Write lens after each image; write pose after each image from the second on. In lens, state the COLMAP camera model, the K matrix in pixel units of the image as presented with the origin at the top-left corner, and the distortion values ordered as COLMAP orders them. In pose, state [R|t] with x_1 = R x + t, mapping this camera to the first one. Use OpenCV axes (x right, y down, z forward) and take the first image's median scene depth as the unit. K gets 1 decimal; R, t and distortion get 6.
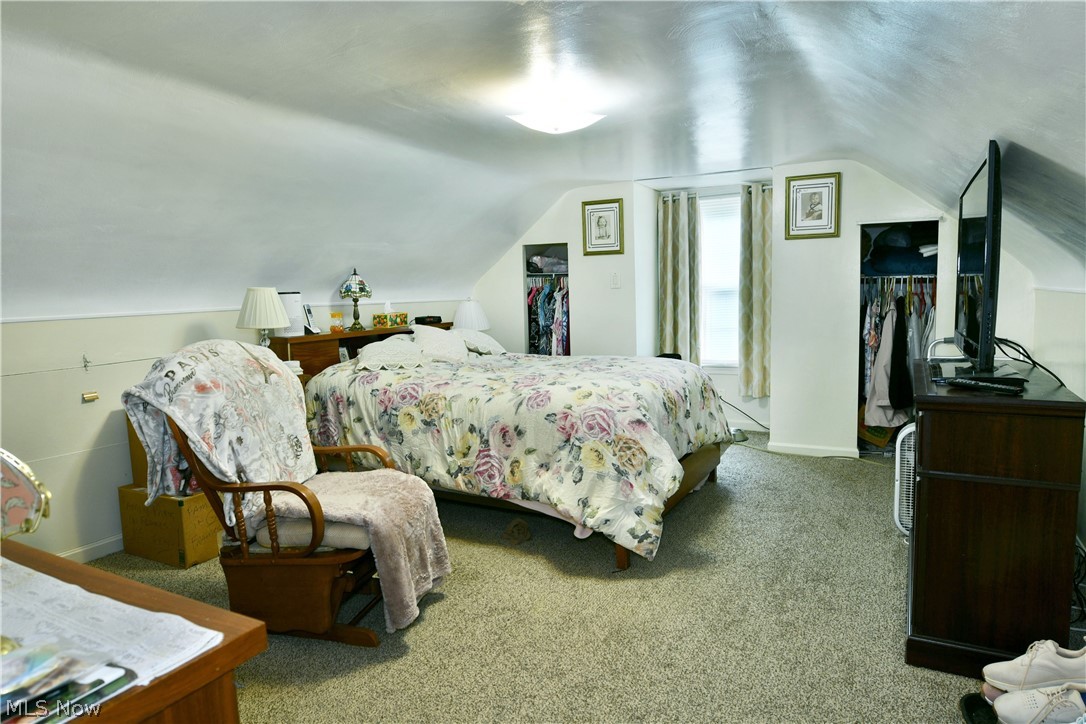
lens RADIAL K [[678.6, 0, 537.5], [0, 678.6, 375.4], [0, 0, 1]] dist [-0.002204, -0.000939]
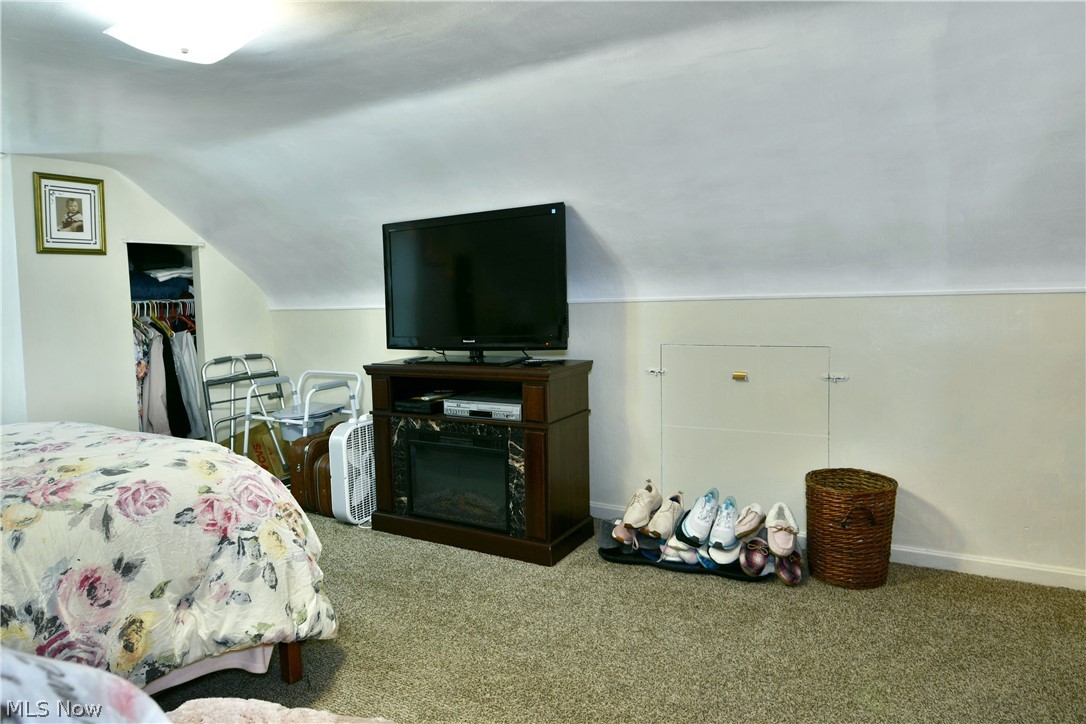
lens RADIAL K [[655.1, 0, 537.3], [0, 655.1, 361.8], [0, 0, 1]] dist [-0.009985, -0.002612]
pose [[0.027257, -0.083373, 0.996146, -0.511585], [0.161075, 0.983860, 0.077938, -0.064833], [-0.986566, 0.158330, 0.040246, 0.615825]]
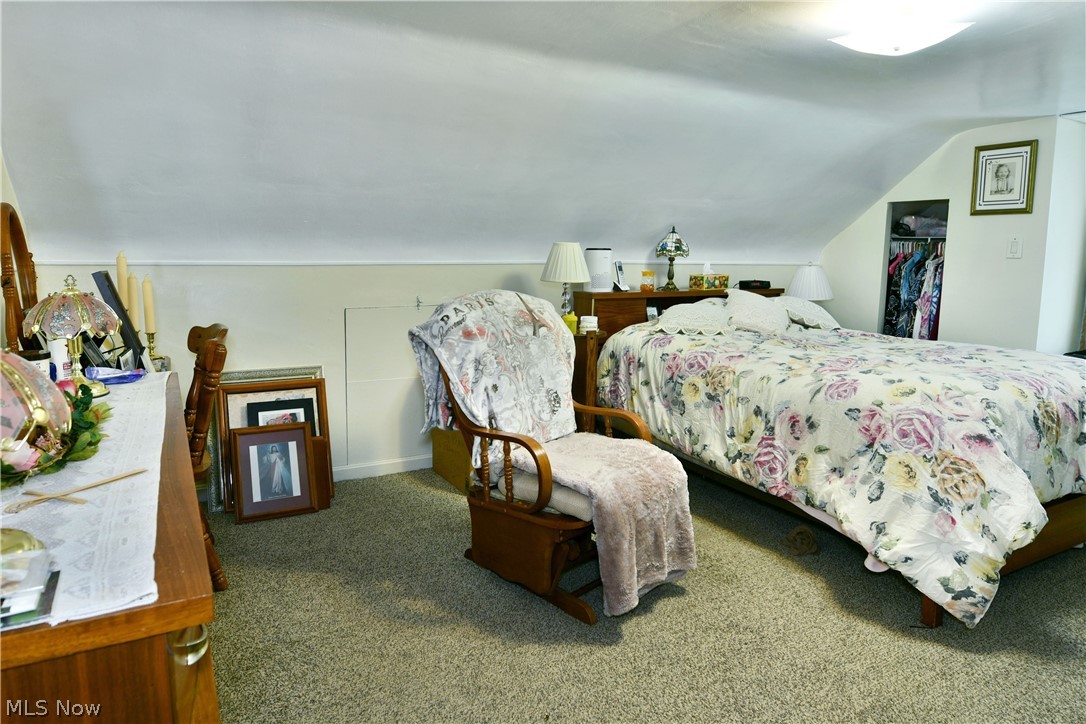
lens RADIAL K [[673.8, 0, 521.1], [0, 673.8, 346.6], [0, 0, 1]] dist [-0.004594, -0.004155]
pose [[0.842853, 0.108449, -0.527104, 0.095578], [-0.100140, 0.993983, 0.044380, -0.012159], [0.528745, 0.015379, 0.848641, 0.107786]]
